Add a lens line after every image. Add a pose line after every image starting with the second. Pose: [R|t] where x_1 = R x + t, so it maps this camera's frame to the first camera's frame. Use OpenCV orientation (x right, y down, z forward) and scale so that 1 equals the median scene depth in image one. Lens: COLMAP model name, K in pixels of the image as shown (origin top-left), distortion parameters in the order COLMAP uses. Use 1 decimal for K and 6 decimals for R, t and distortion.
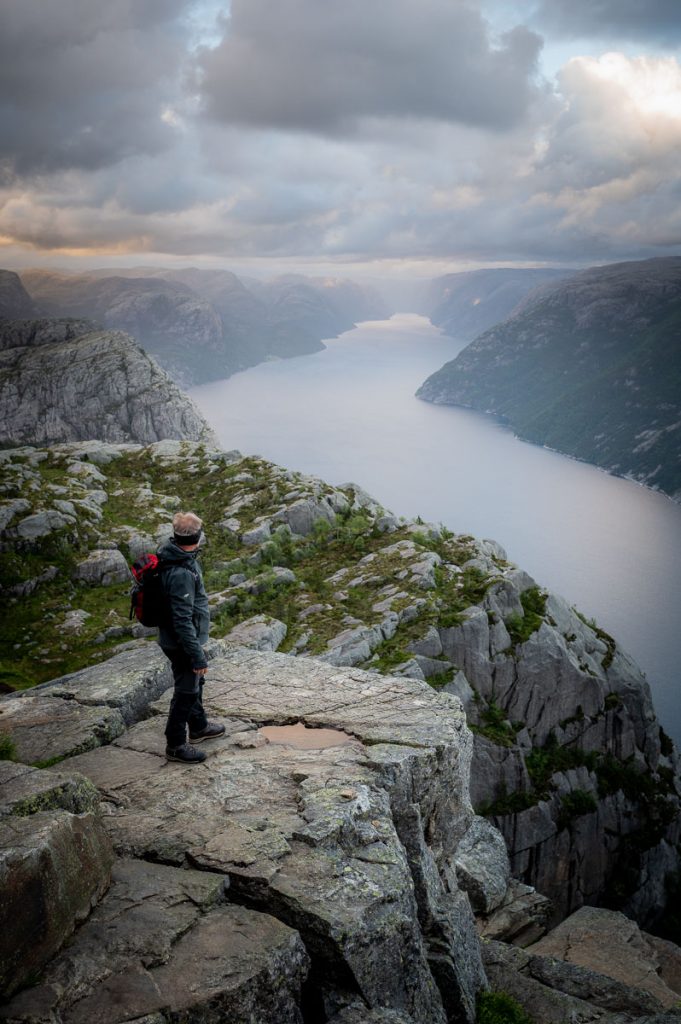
lens RADIAL K [[932.1, 0, 328.0], [0, 932.1, 514.3], [0, 0, 1]] dist [-0.038466, -0.003827]
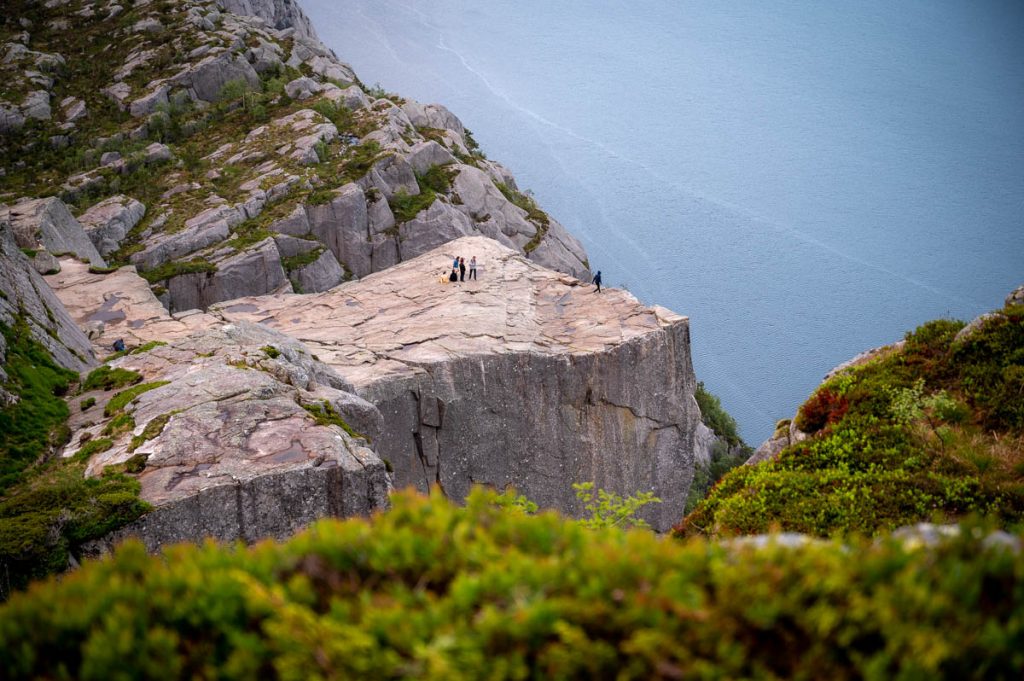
lens RADIAL K [[1964.8, 0, 512.0], [0, 1964.8, 340.5], [0, 0, 1]] dist [0.009265, 0.051427]
pose [[0.999803, -0.014997, -0.013020, 0.239487], [0.016885, 0.987025, 0.159676, -0.039061], [0.010456, -0.159864, 0.987084, -0.669923]]
